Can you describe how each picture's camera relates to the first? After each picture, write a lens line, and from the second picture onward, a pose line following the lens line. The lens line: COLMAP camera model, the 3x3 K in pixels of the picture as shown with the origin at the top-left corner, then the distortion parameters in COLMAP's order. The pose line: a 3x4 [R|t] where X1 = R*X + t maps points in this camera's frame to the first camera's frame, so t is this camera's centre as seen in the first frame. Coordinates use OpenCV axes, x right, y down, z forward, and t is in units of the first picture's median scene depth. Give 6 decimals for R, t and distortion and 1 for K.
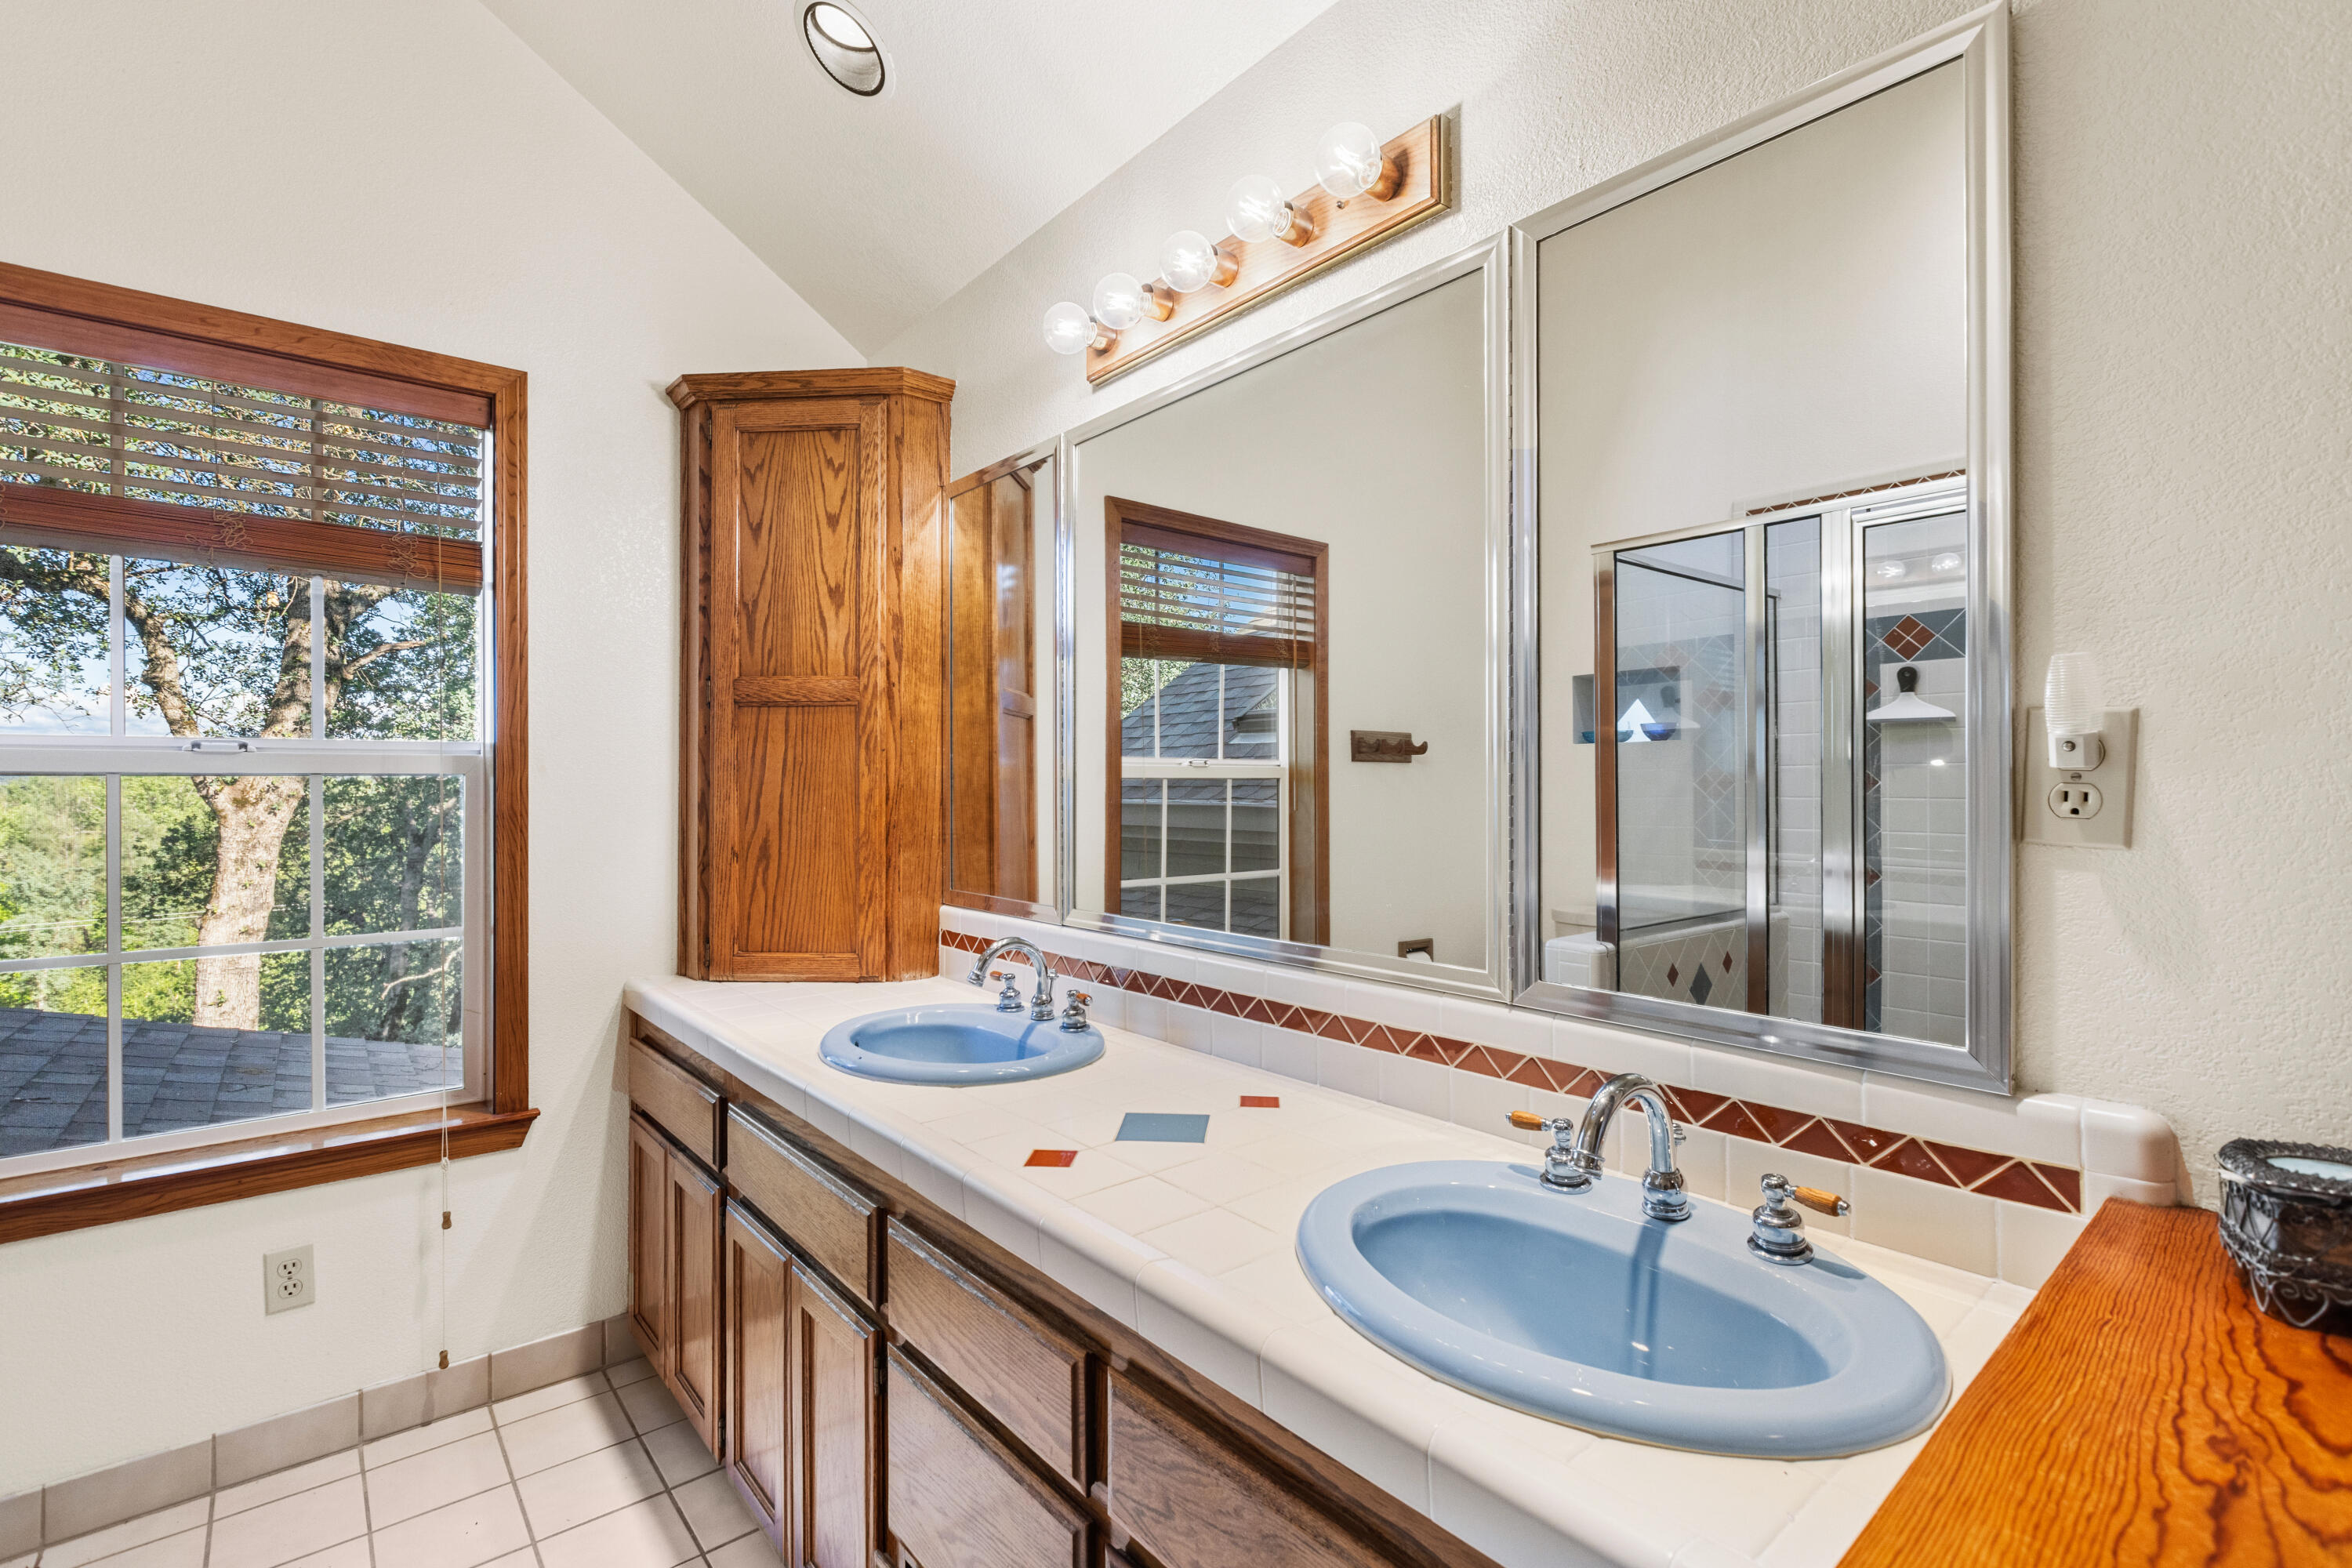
lens RADIAL K [[1071.1, 0, 1168.0], [0, 1071.1, 790.9], [0, 0, 1]] dist [0.003682, 0.000534]
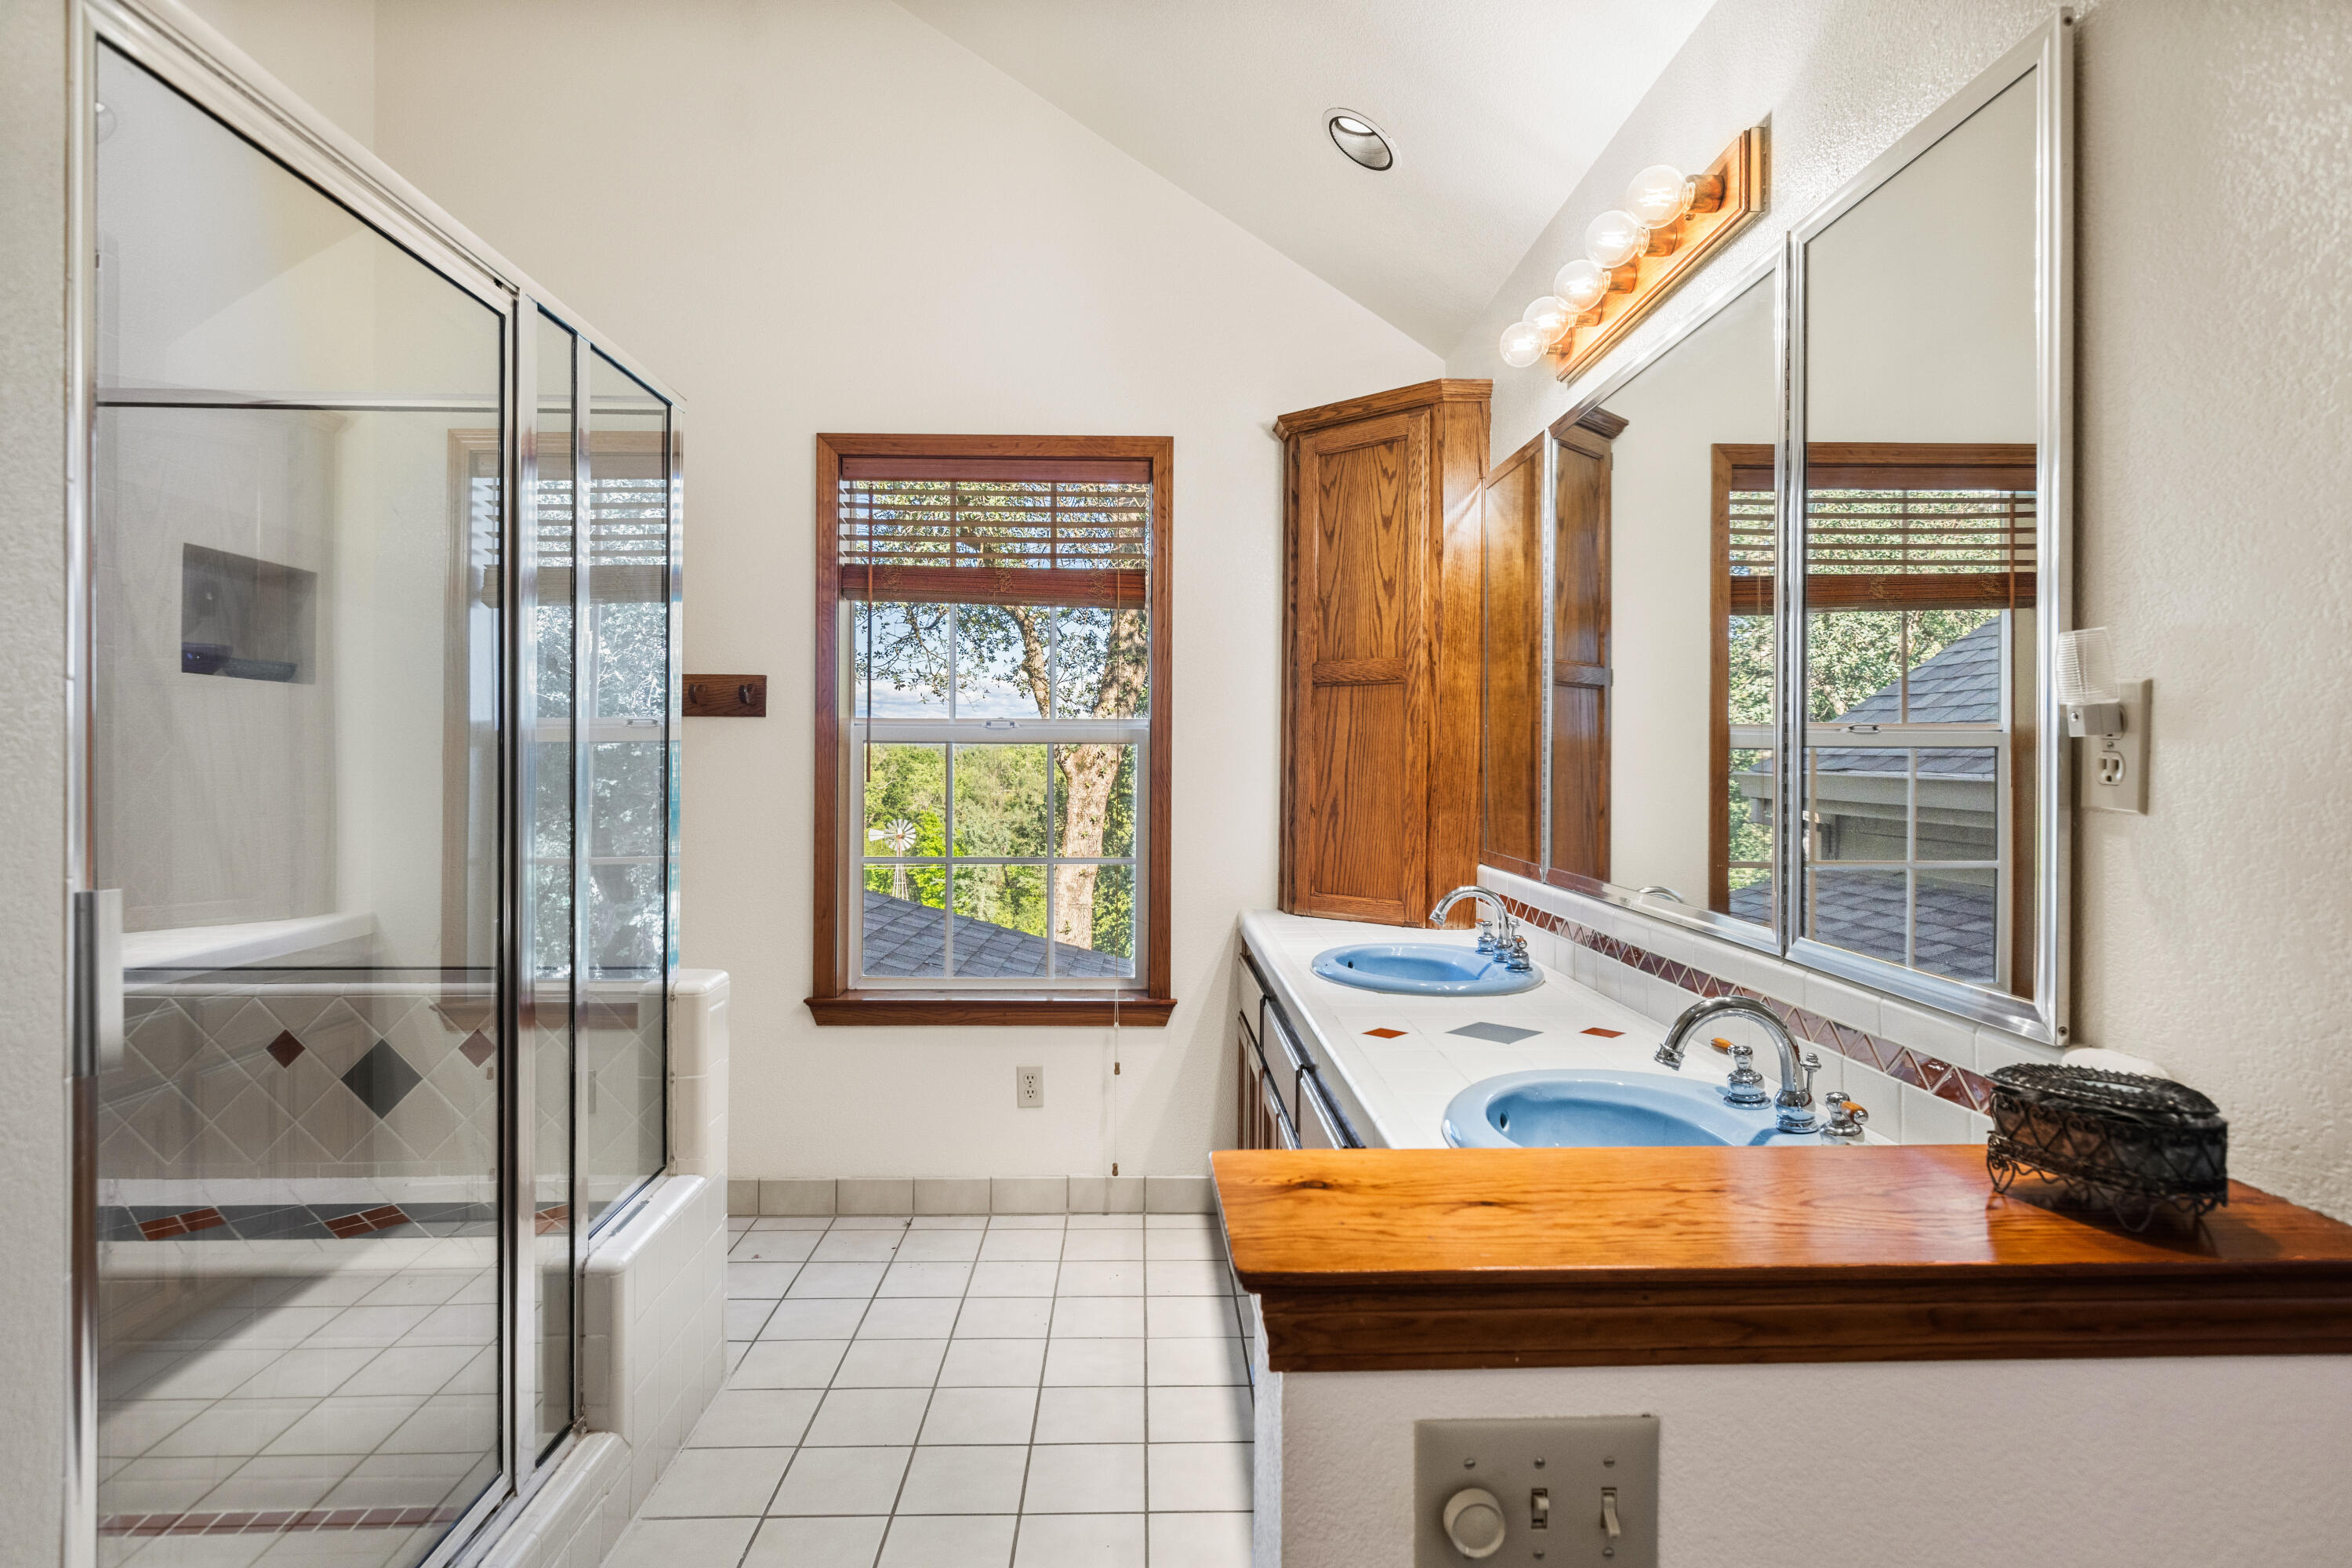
lens RADIAL K [[1313.5, 0, 1180.4], [0, 1313.5, 779.0], [0, 0, 1]] dist [0.023580, -0.000115]
pose [[0.783670, 0.017395, -0.620933, 0.391365], [-0.010494, 0.999836, 0.014765, 0.003990], [0.621088, -0.005055, 0.783724, -0.241109]]
